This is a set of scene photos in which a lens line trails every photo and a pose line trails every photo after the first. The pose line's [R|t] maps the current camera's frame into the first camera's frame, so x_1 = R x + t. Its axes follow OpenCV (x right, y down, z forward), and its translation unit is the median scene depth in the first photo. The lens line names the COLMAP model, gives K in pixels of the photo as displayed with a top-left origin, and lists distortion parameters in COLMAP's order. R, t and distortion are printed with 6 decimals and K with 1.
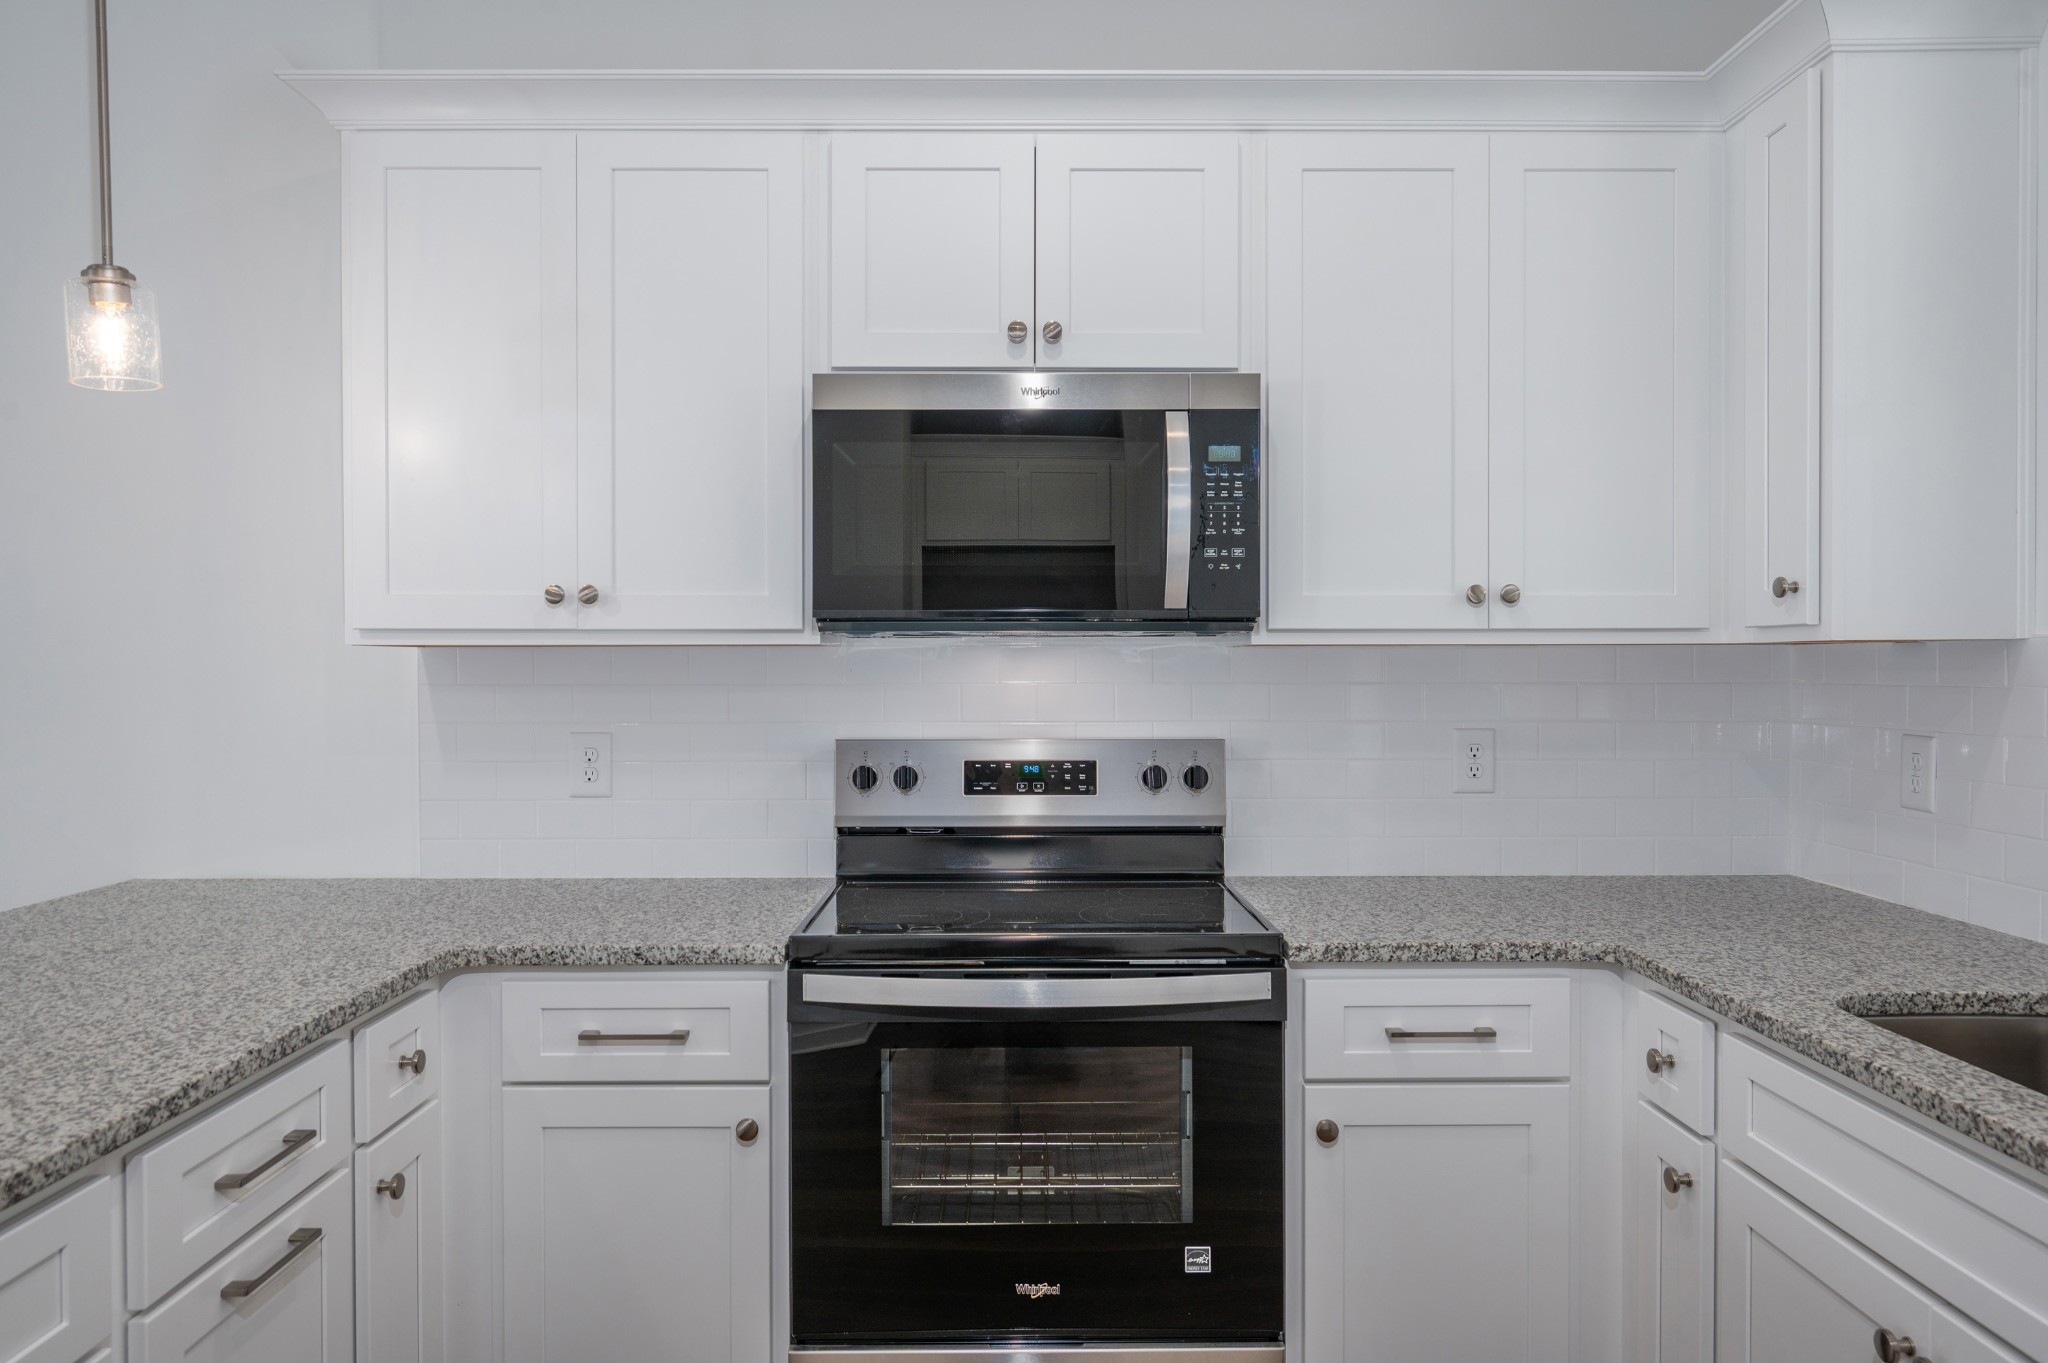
lens RADIAL K [[1339.2, 0, 1024.0], [0, 1339.2, 681.5], [0, 0, 1]] dist [-0.006126, 0.001221]
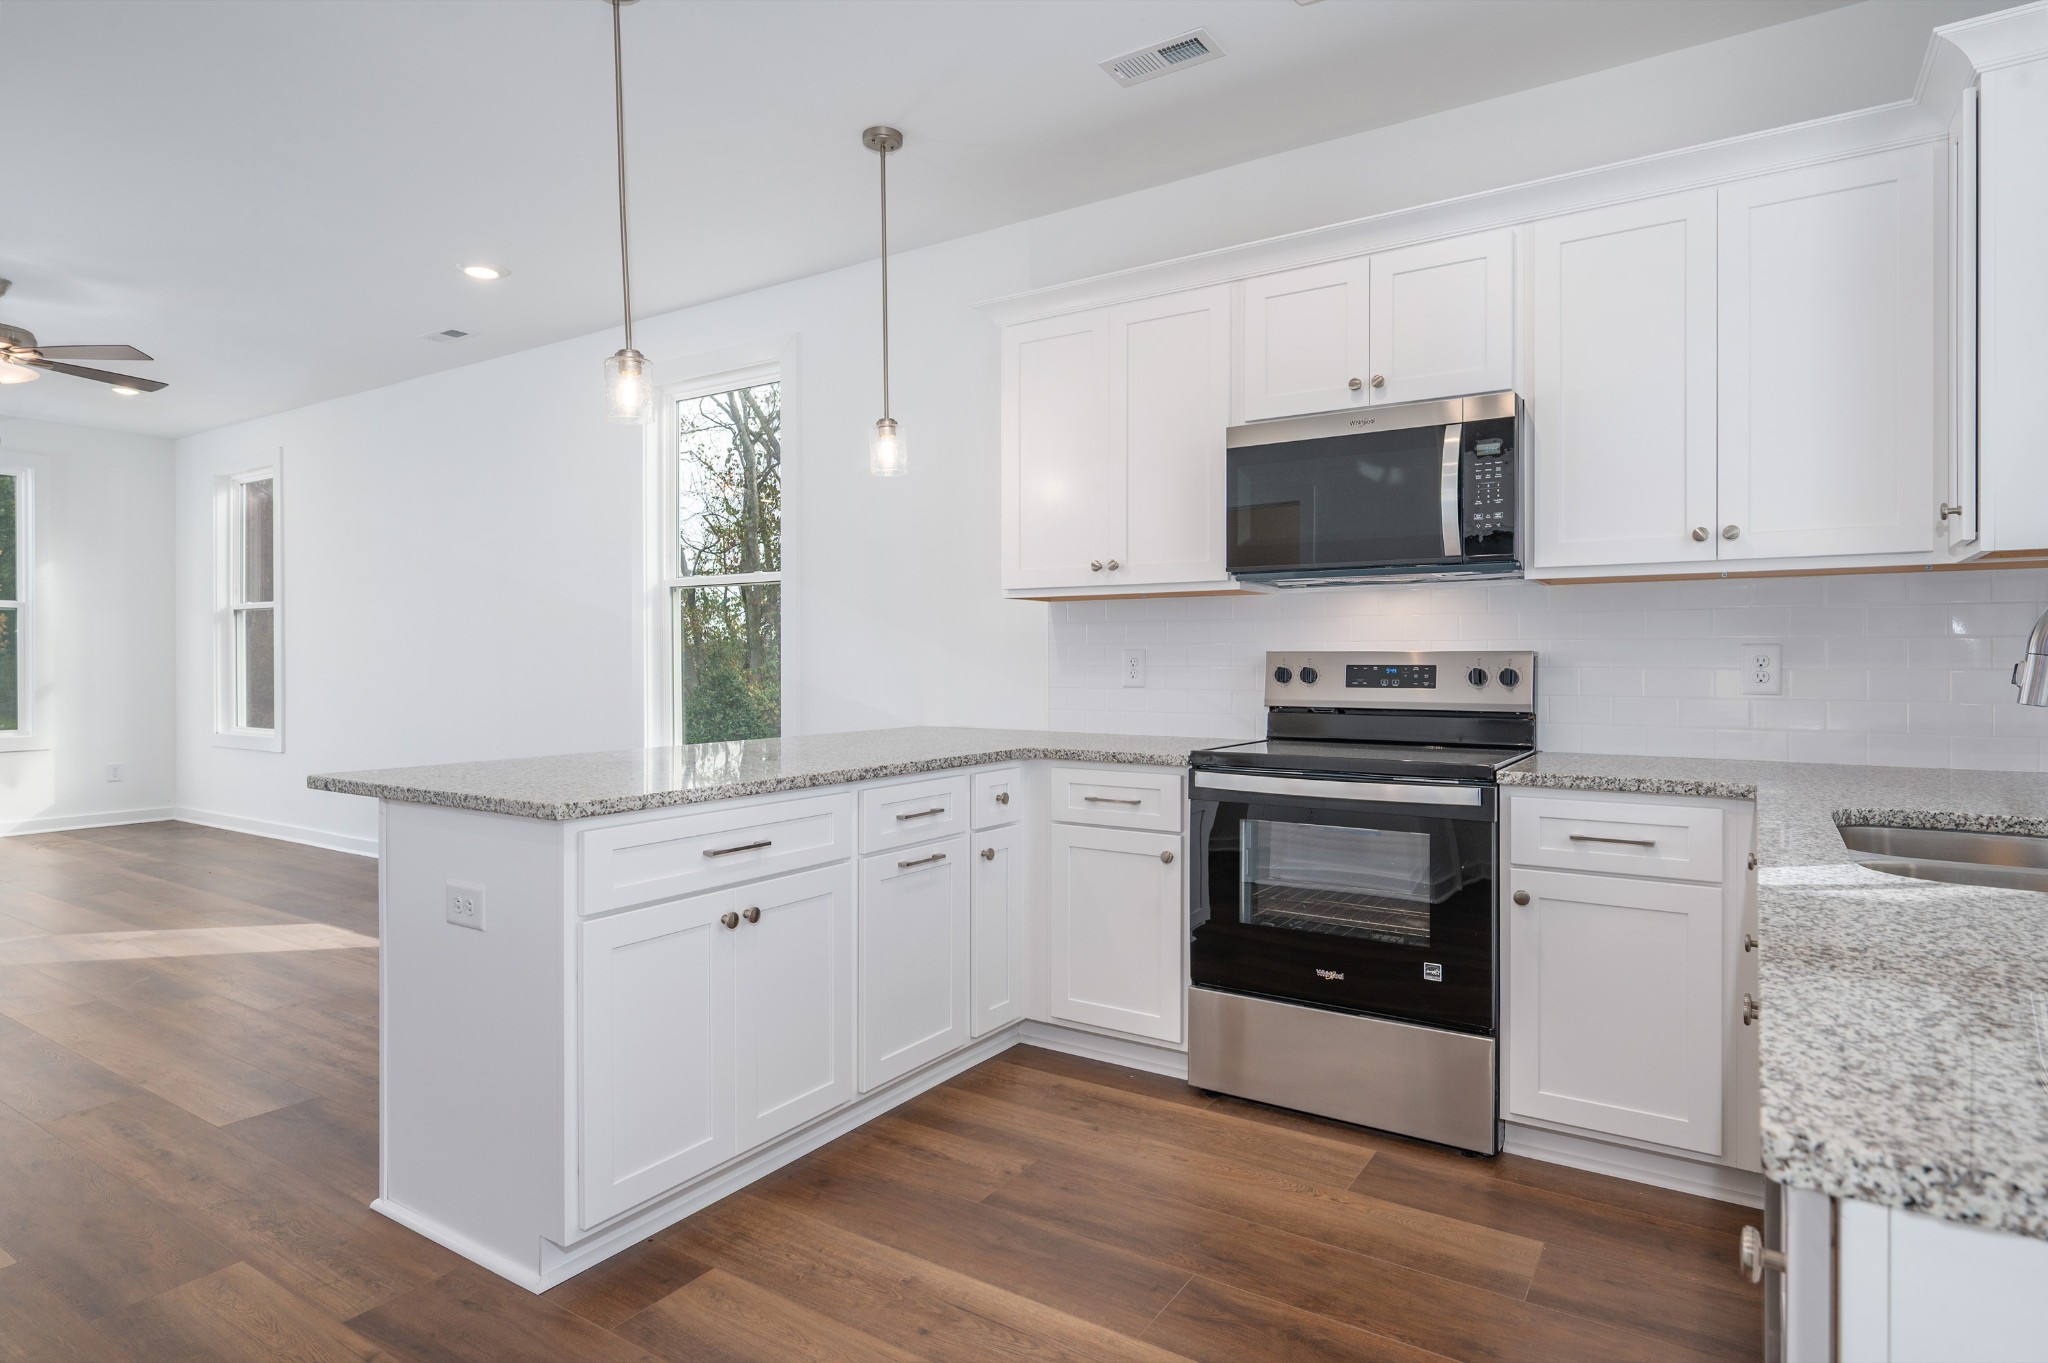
lens RADIAL K [[1122.3, 0, 1027.9], [0, 1122.3, 657.0], [0, 0, 1]] dist [-0.001308, 0.000003]
pose [[0.833629, -0.002042, -0.552322, 0.452682], [-0.005912, 0.999903, -0.012619, 0.085859], [0.552294, 0.013784, 0.833536, -0.342631]]
